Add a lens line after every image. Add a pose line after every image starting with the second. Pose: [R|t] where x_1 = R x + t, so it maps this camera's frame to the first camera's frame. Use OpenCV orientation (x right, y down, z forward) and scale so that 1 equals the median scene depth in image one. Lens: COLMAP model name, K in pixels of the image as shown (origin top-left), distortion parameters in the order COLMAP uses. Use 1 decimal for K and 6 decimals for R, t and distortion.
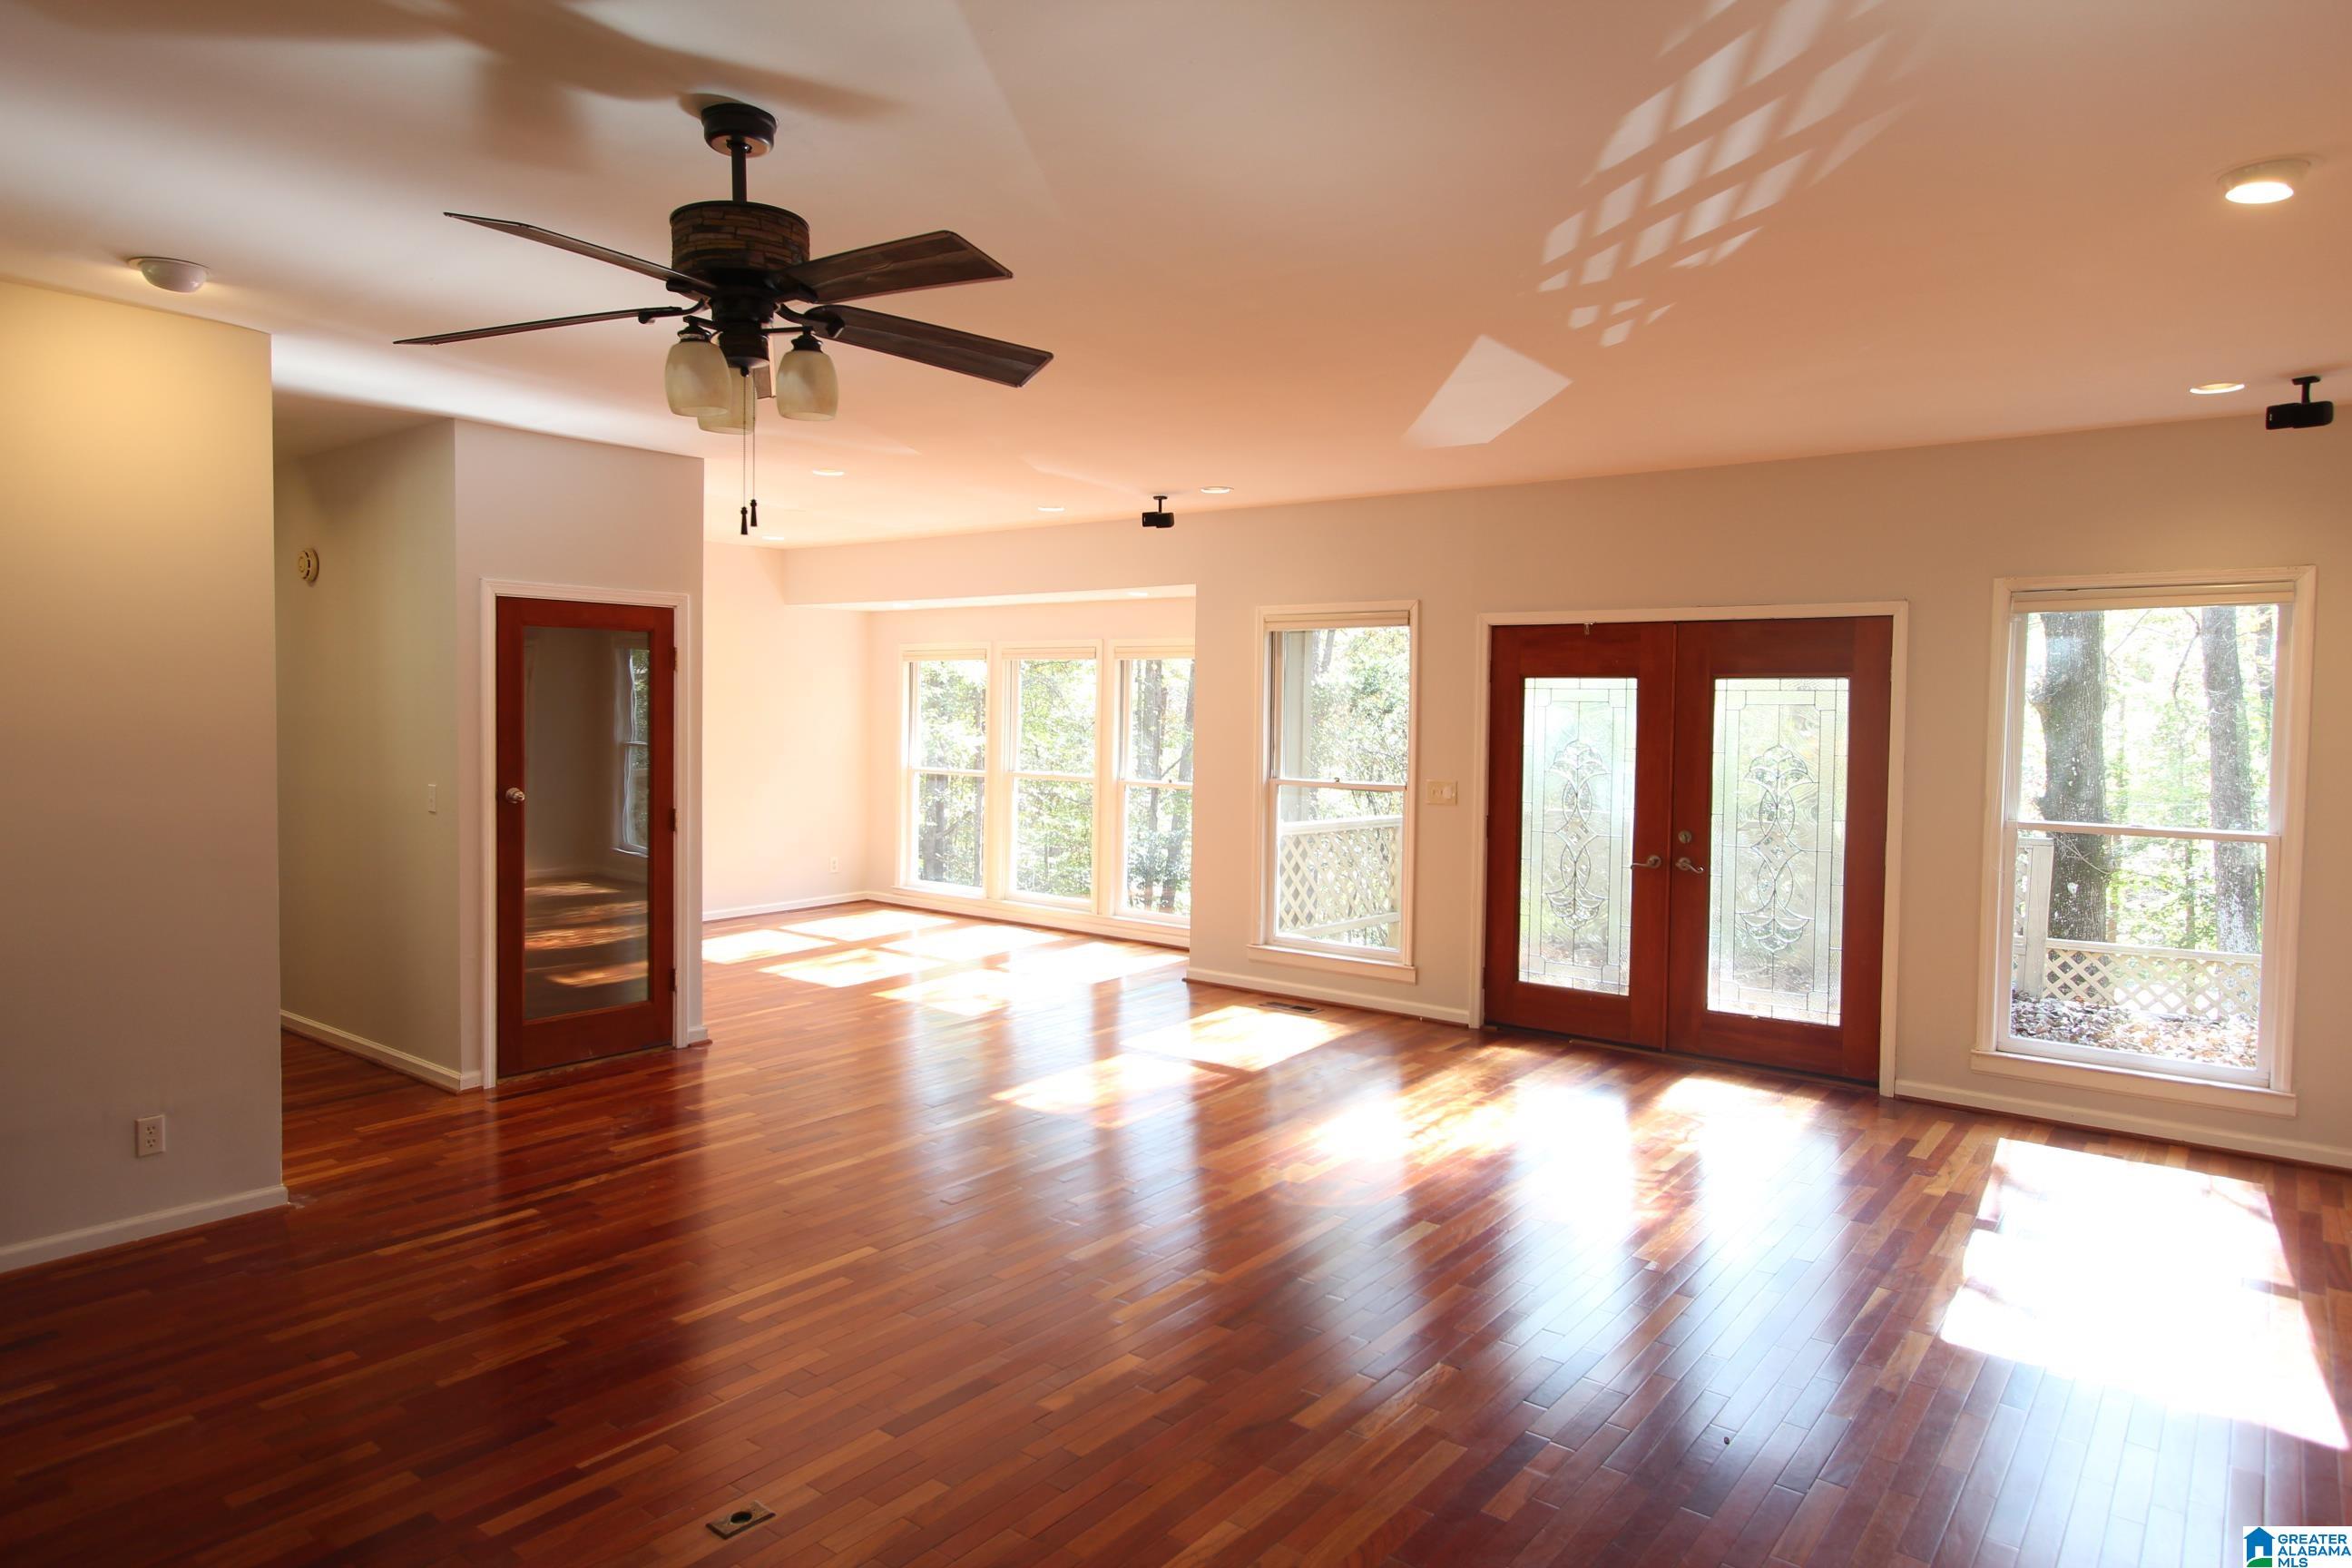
lens RADIAL K [[1435.3, 0, 1180.6], [0, 1435.3, 756.3], [0, 0, 1]] dist [-0.001975, -0.000312]
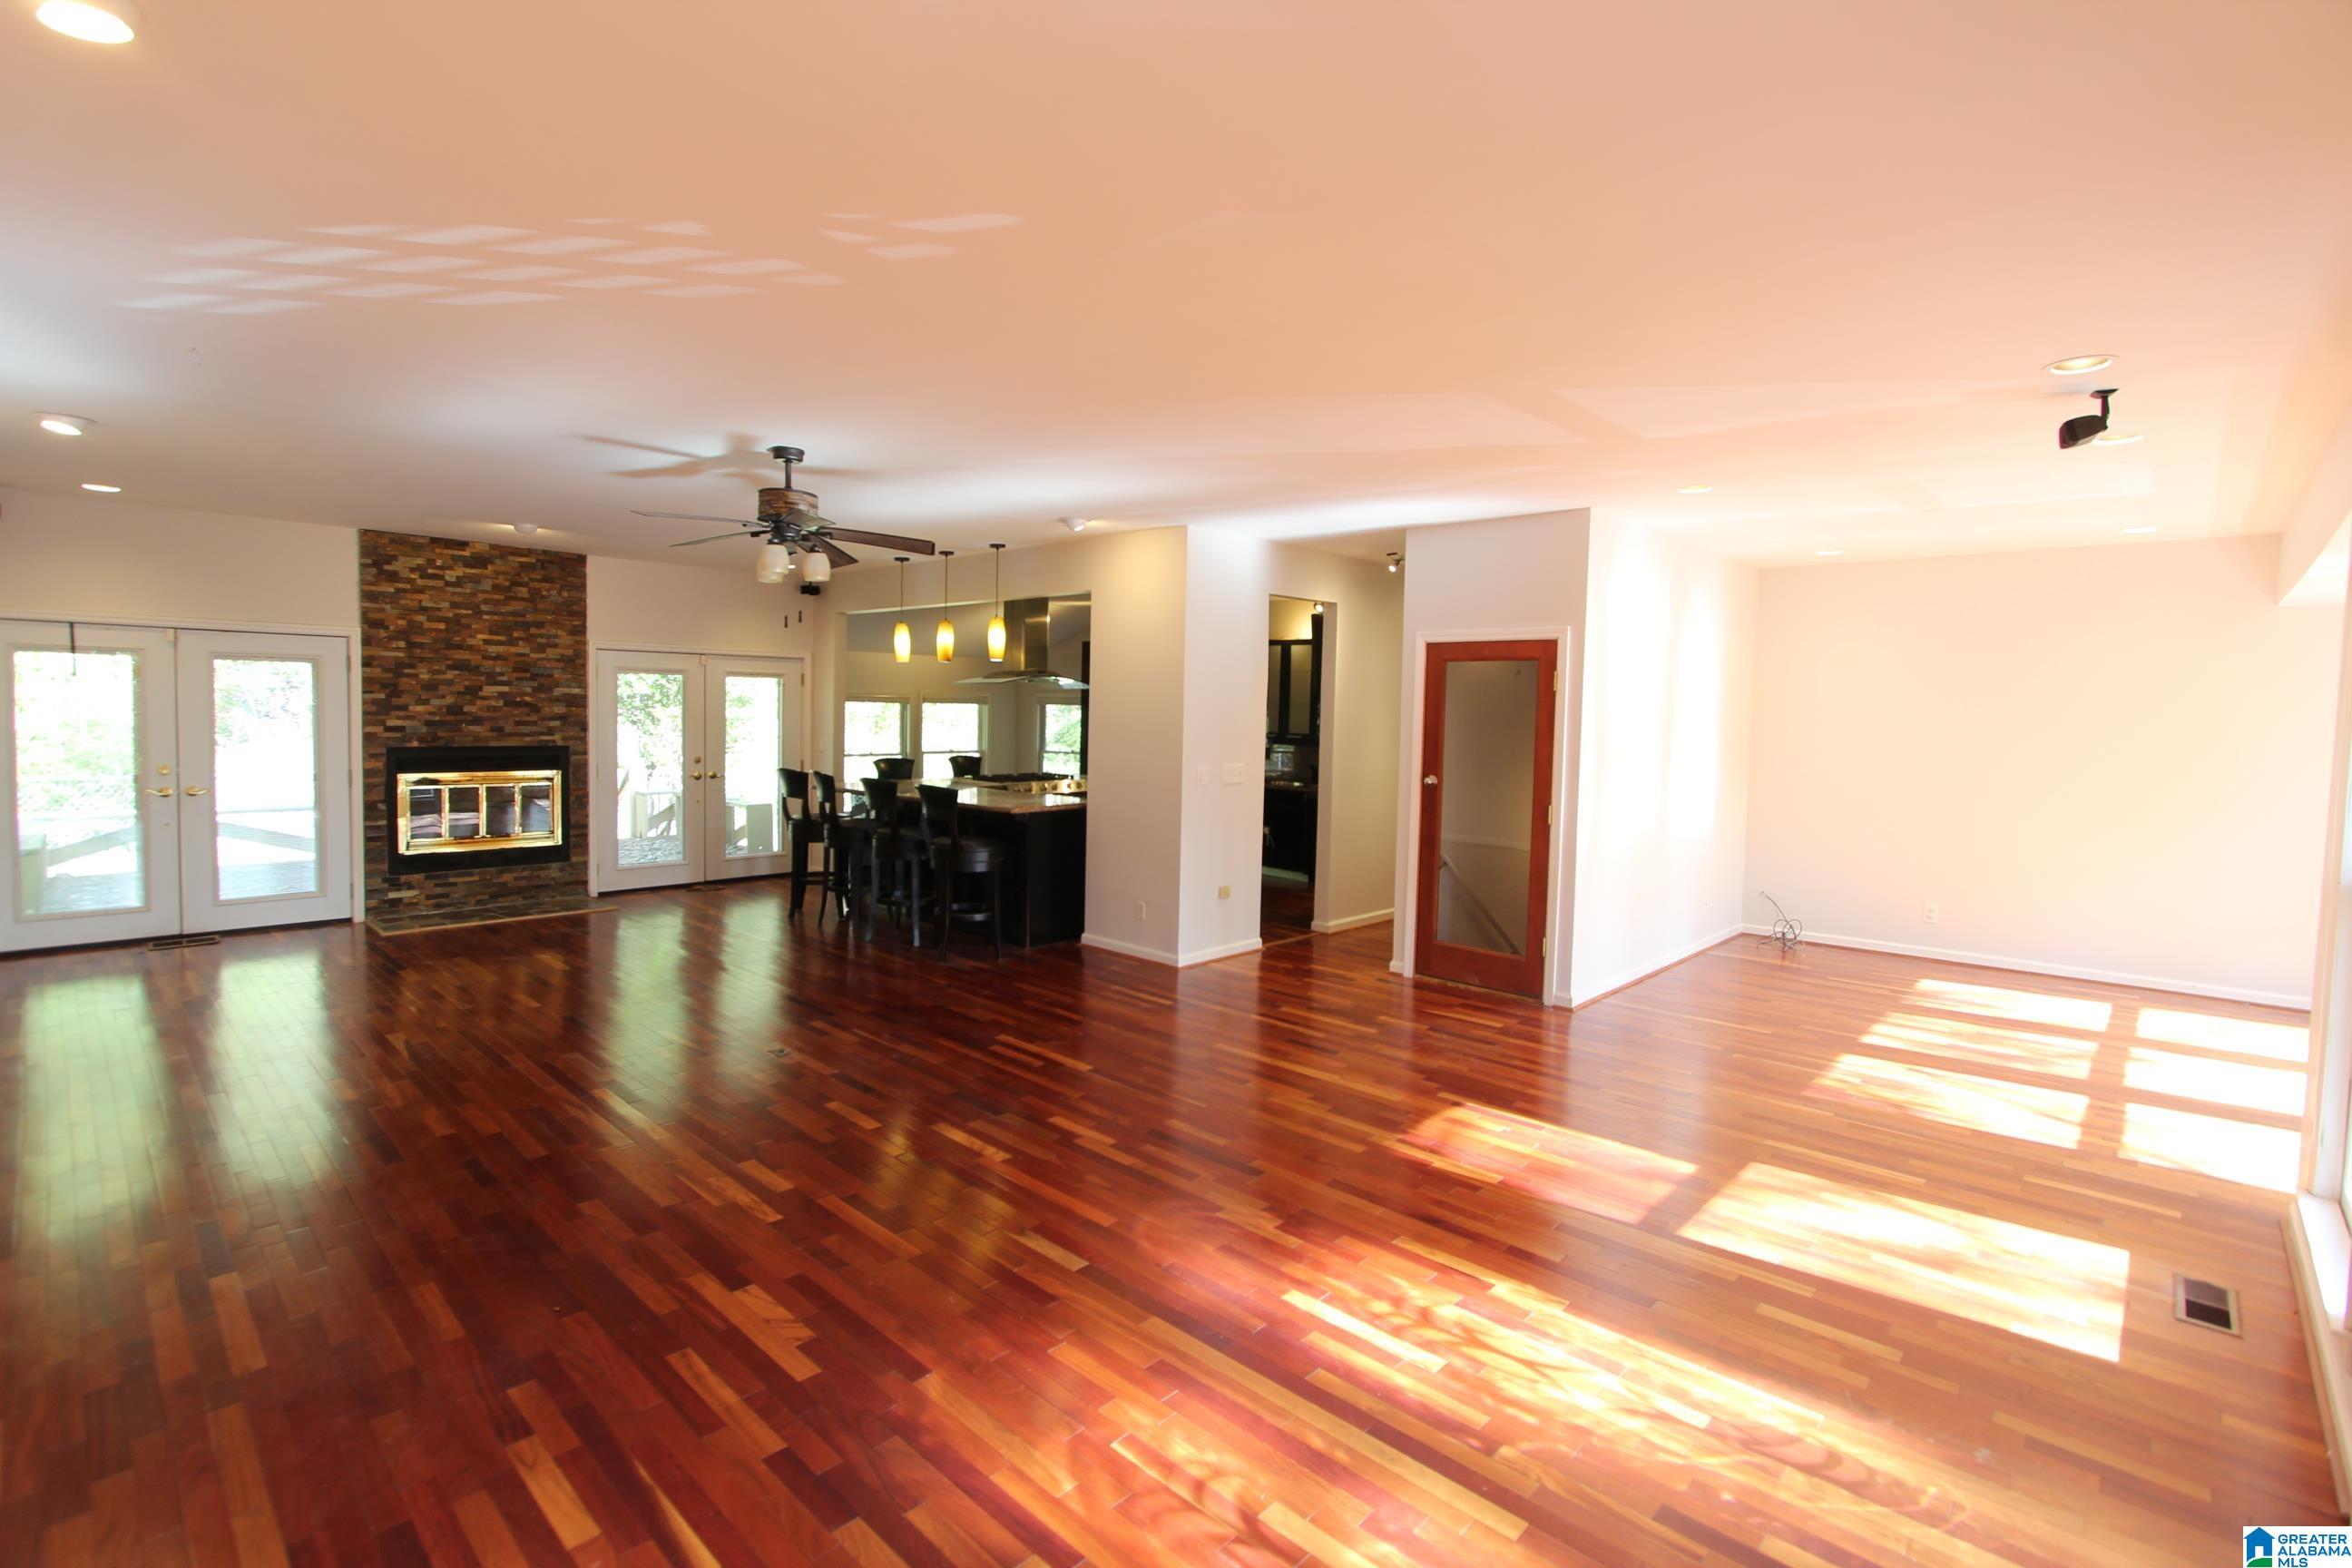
lens RADIAL K [[1069.5, 0, 1167.7], [0, 1069.5, 770.3], [0, 0, 1]] dist [-0.001688, -0.000215]
pose [[-0.101928, 0.040534, -0.993966, 0.896904], [-0.059610, 0.997125, 0.046775, -0.026321], [0.993004, 0.064018, -0.099219, 1.199388]]
